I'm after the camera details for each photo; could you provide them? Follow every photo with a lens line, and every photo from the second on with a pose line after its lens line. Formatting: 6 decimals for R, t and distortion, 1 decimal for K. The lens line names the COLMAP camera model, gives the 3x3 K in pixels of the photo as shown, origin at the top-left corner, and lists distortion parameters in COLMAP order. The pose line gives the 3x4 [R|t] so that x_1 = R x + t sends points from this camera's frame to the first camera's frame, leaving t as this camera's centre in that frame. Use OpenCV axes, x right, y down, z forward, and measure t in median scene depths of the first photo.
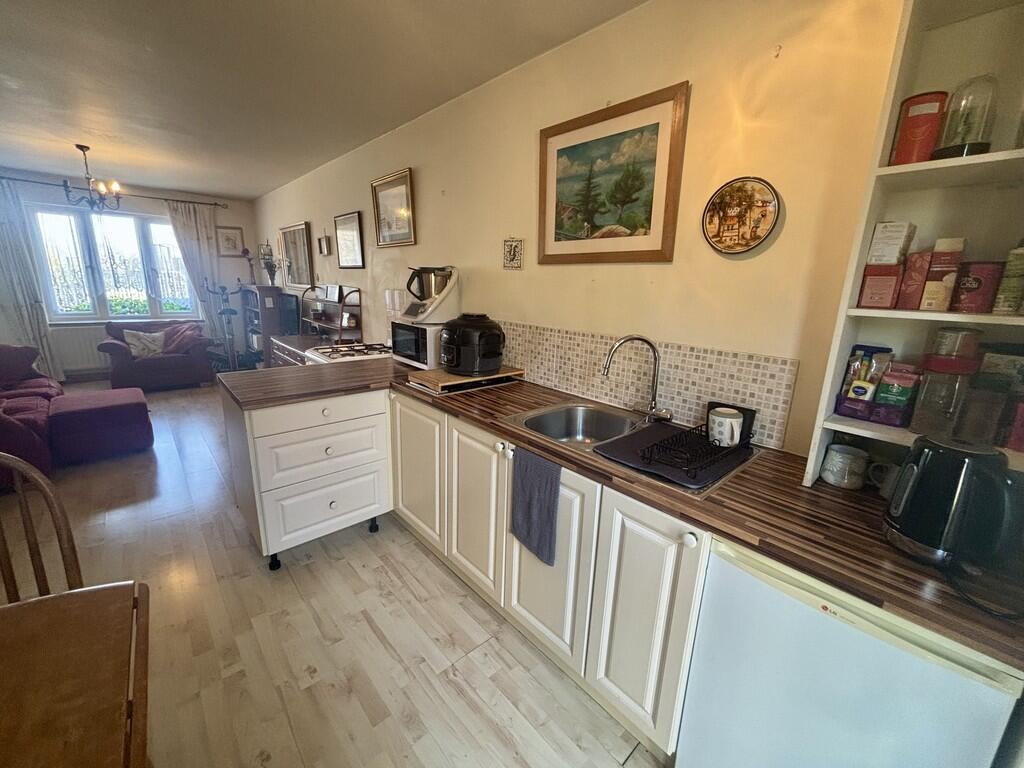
lens RADIAL K [[415.8, 0, 513.2], [0, 415.8, 388.0], [0, 0, 1]] dist [0.007417, -0.001086]
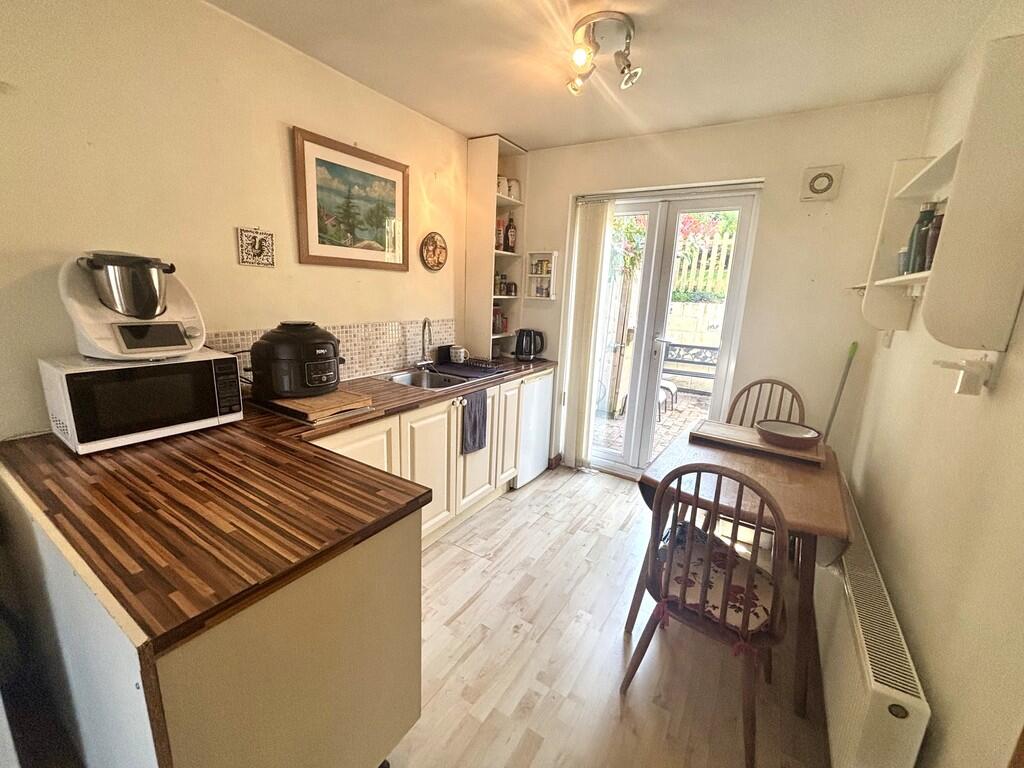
lens RADIAL K [[415.8, 0, 509.7], [0, 415.8, 378.3], [0, 0, 1]] dist [0.007417, -0.001086]
pose [[-0.260514, -0.261075, 0.929501, -1.169246], [0.175143, 0.933992, 0.311424, -0.302457], [-0.949451, 0.243926, -0.197593, 0.904472]]
